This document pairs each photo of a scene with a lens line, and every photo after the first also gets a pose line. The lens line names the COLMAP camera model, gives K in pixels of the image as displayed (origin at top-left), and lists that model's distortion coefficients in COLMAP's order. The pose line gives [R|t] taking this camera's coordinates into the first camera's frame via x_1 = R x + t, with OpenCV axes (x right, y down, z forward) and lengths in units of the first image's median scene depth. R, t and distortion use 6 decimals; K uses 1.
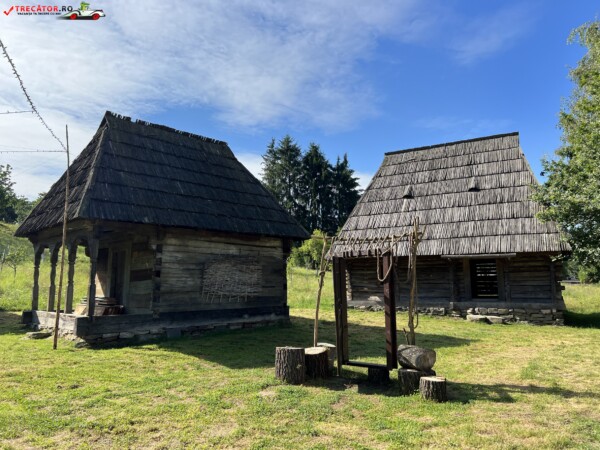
lens RADIAL K [[450.0, 0, 300.2], [0, 450.0, 223.9], [0, 0, 1]] dist [0.027847, -0.019011]
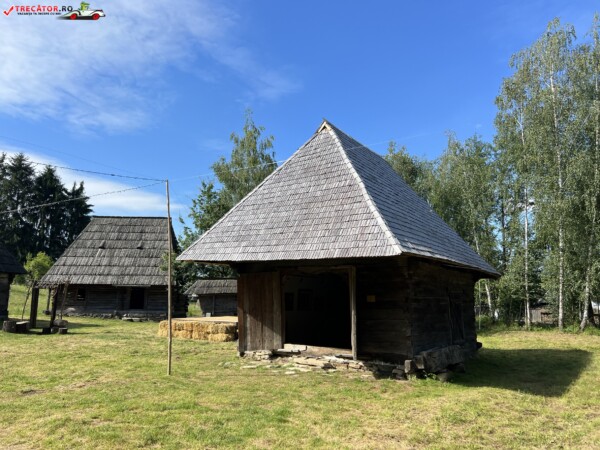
lens RADIAL K [[450.0, 0, 303.1], [0, 450.0, 227.6], [0, 0, 1]] dist [0.027847, -0.019011]
pose [[0.849041, 0.106739, 0.517433, 0.000006], [-0.087590, 0.994264, -0.061379, -0.025037], [-0.521016, 0.006791, 0.853520, -0.208987]]
